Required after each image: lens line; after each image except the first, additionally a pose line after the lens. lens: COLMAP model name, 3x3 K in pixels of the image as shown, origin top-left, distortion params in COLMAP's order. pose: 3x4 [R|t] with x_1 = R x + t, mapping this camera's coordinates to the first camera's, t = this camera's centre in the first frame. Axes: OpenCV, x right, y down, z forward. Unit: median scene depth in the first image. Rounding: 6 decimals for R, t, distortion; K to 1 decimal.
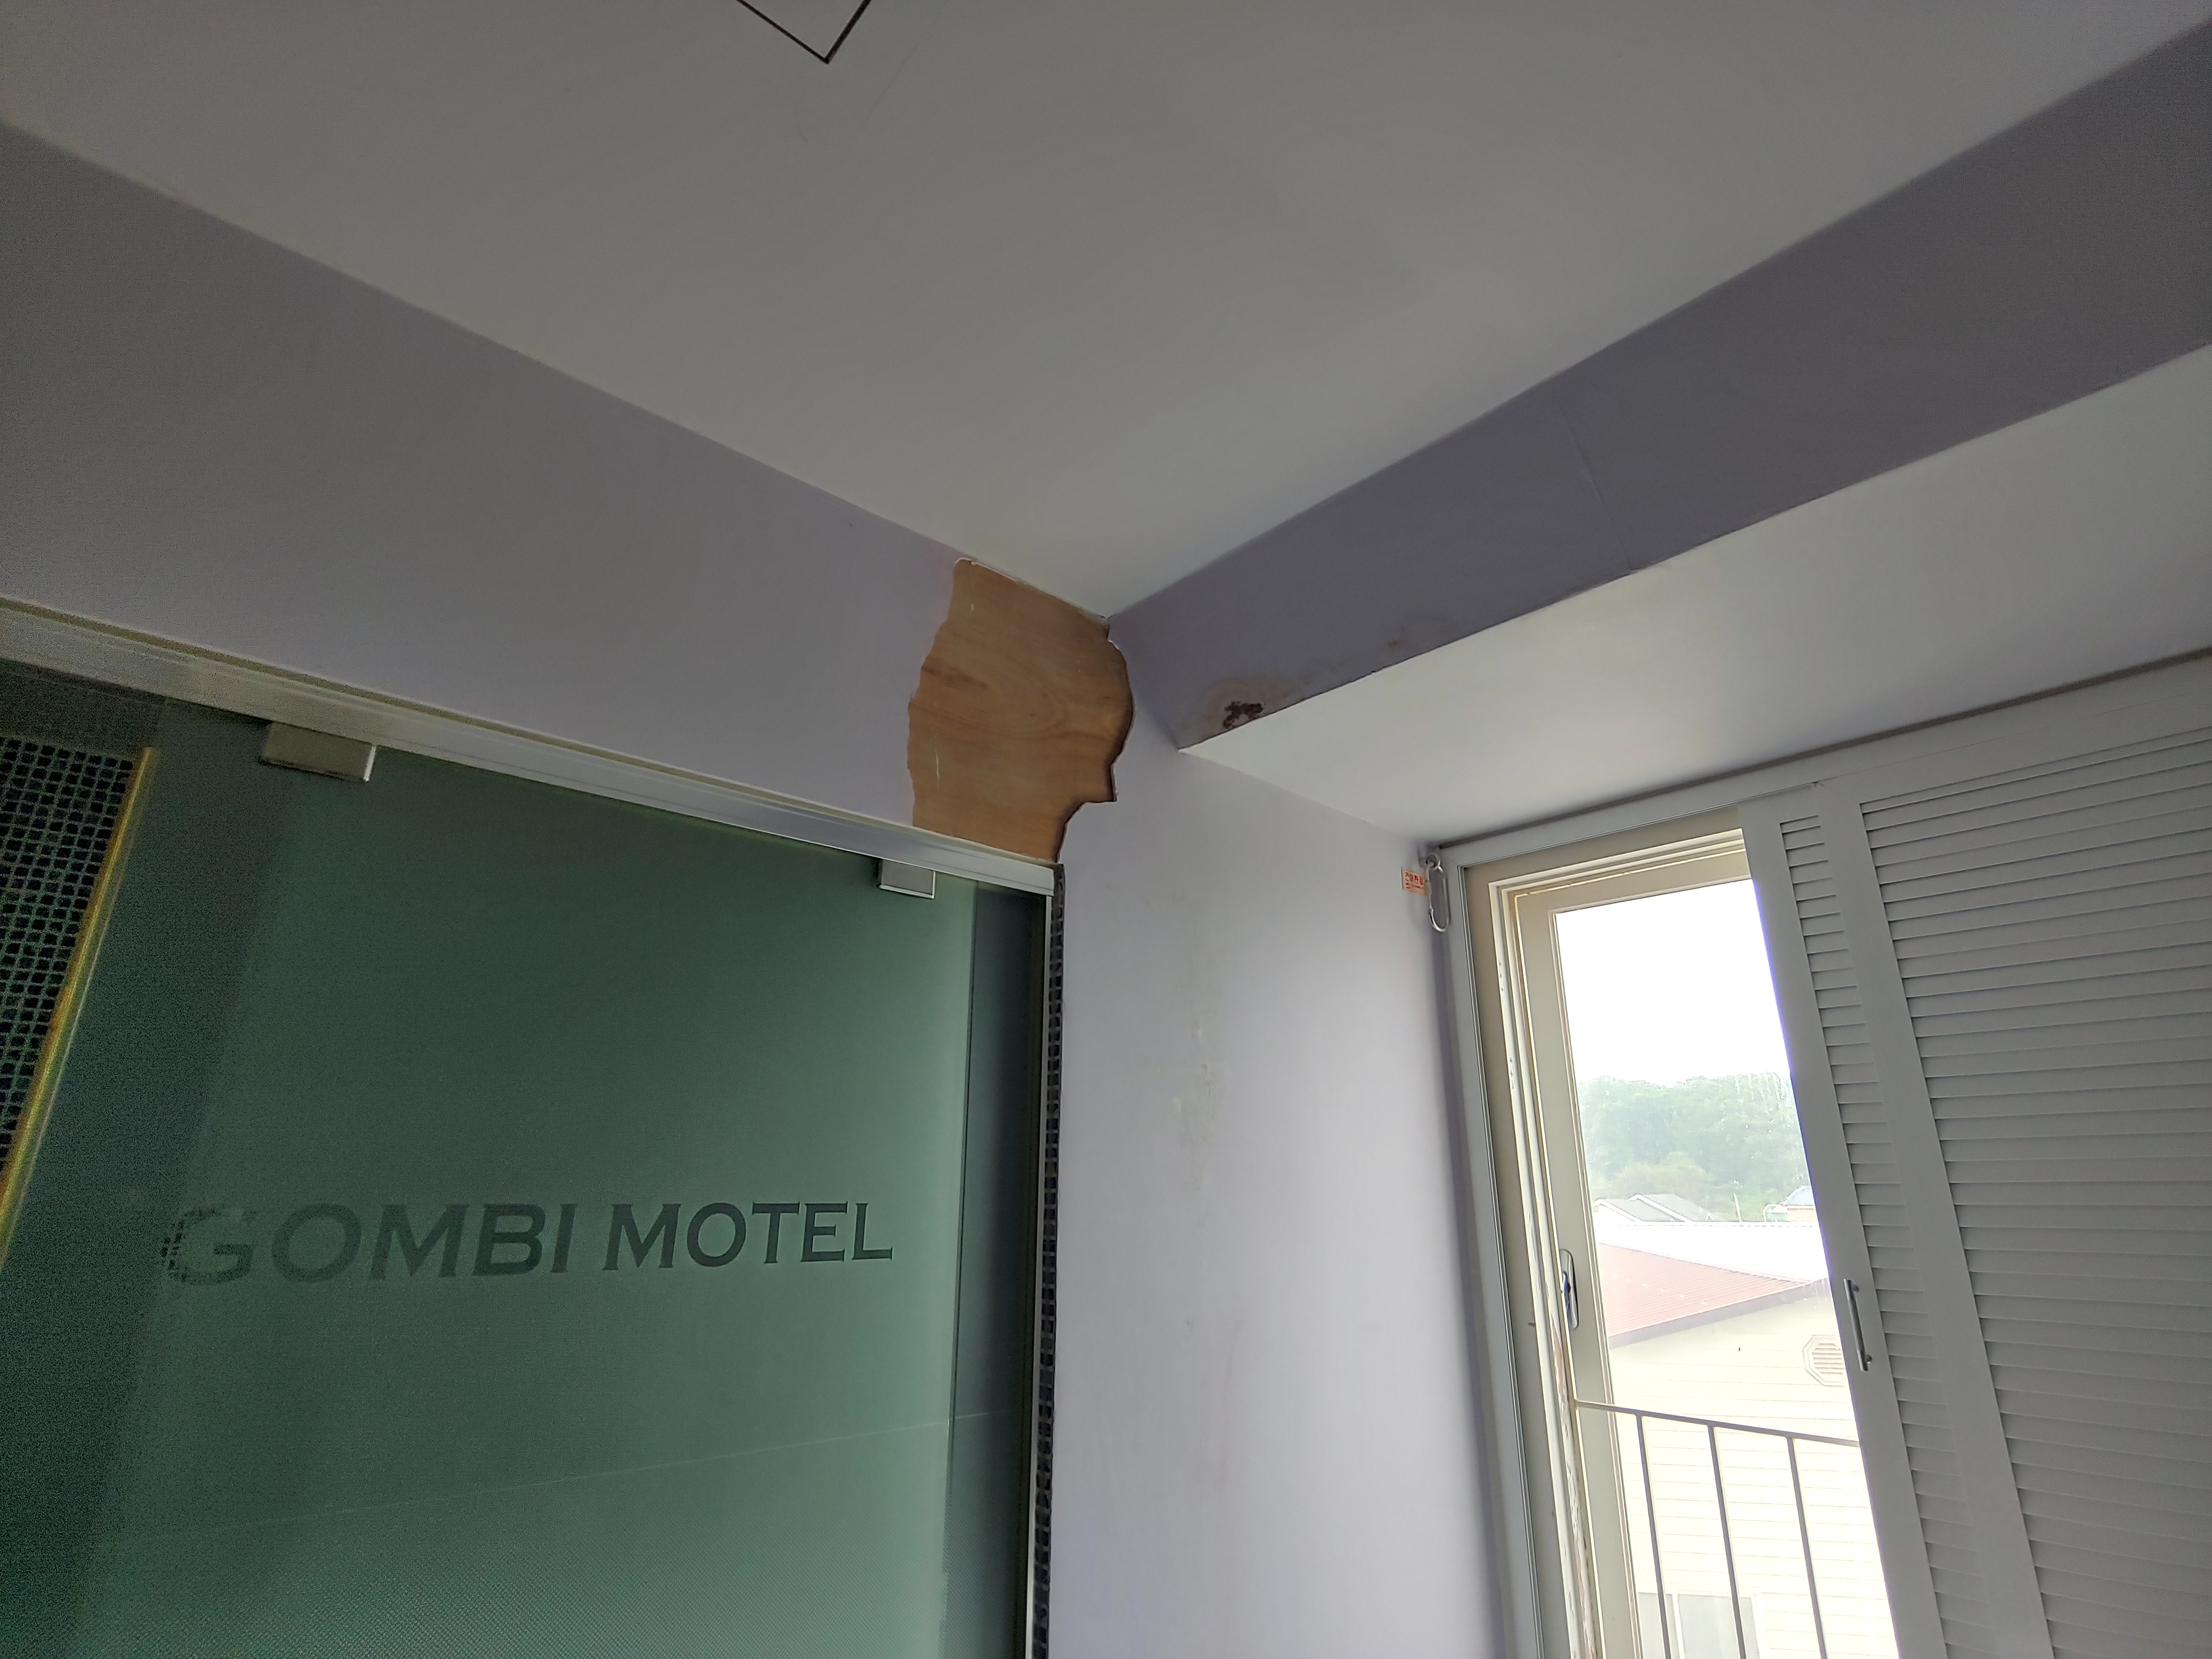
lens RADIAL K [[1054.2, 0, 1101.1], [0, 1054.2, 823.8], [0, 0, 1]] dist [-0.018155, -0.000834]
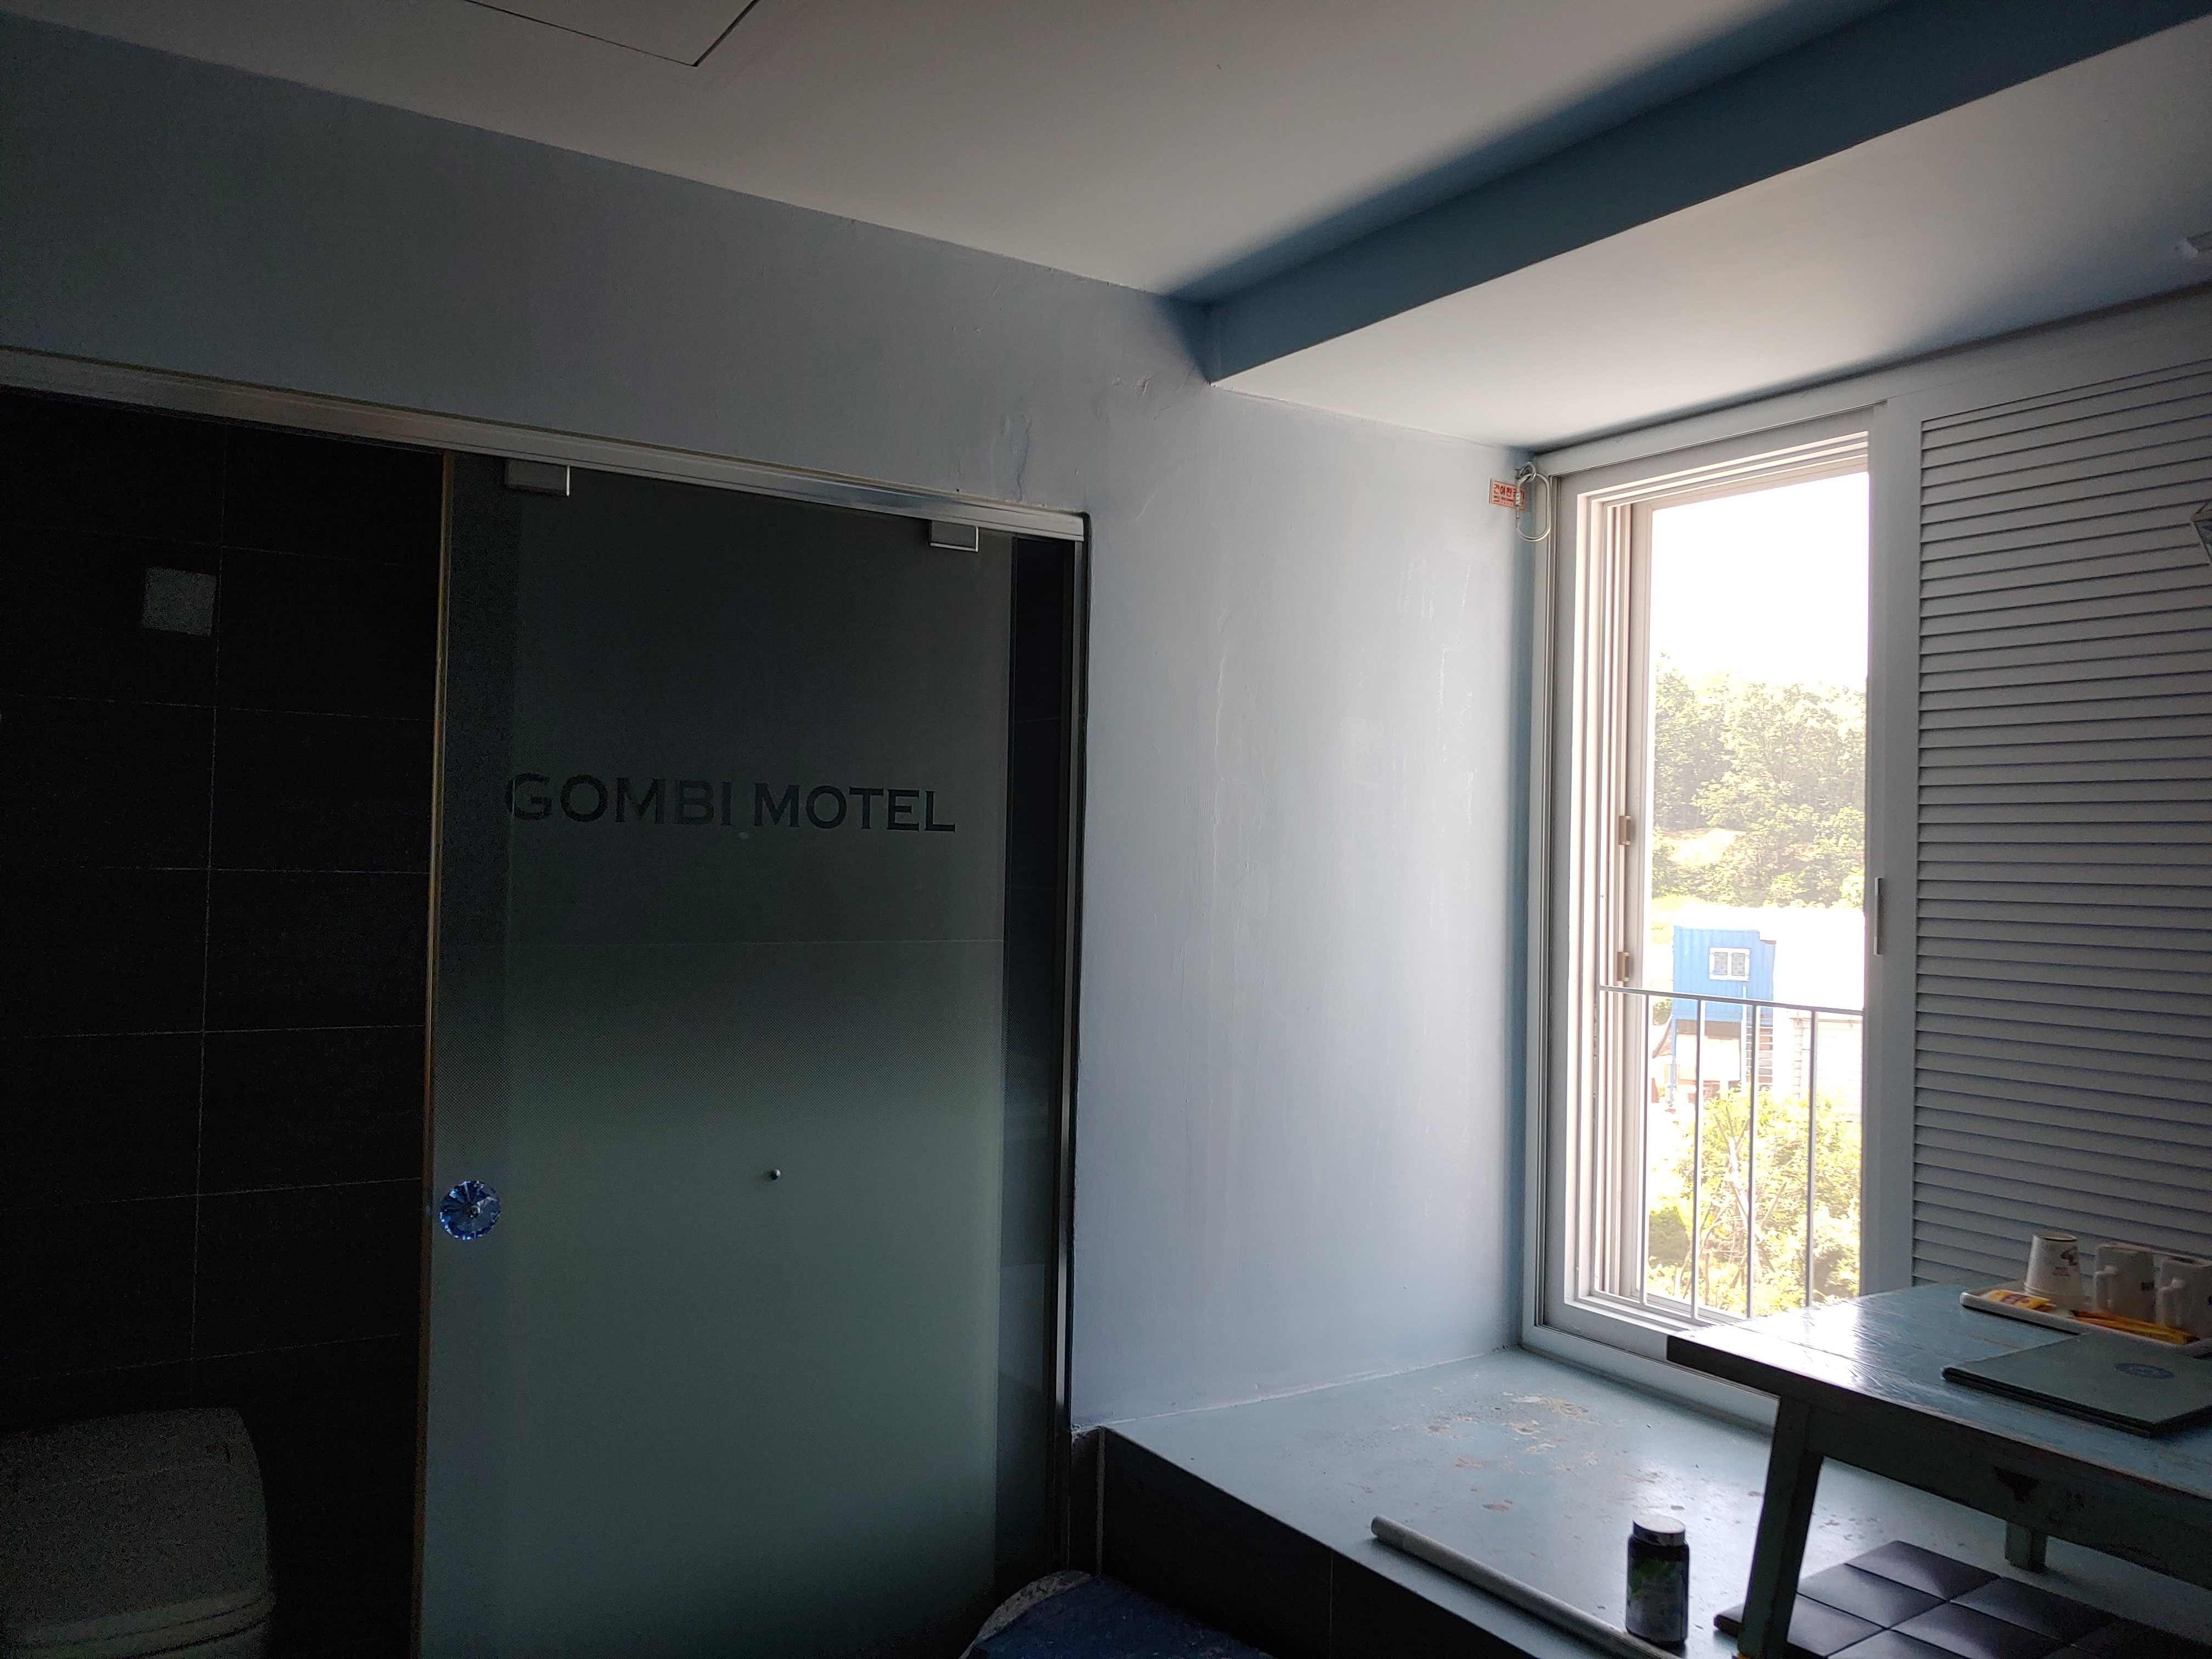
lens RADIAL K [[1631.9, 0, 1117.6], [0, 1631.9, 822.4], [0, 0, 1]] dist [0.096332, -0.086496]
pose [[0.993052, 0.008481, -0.117373, 0.255164], [0.027272, 0.953660, 0.299648, -0.214285], [0.114475, -0.300767, 0.946802, -0.954435]]
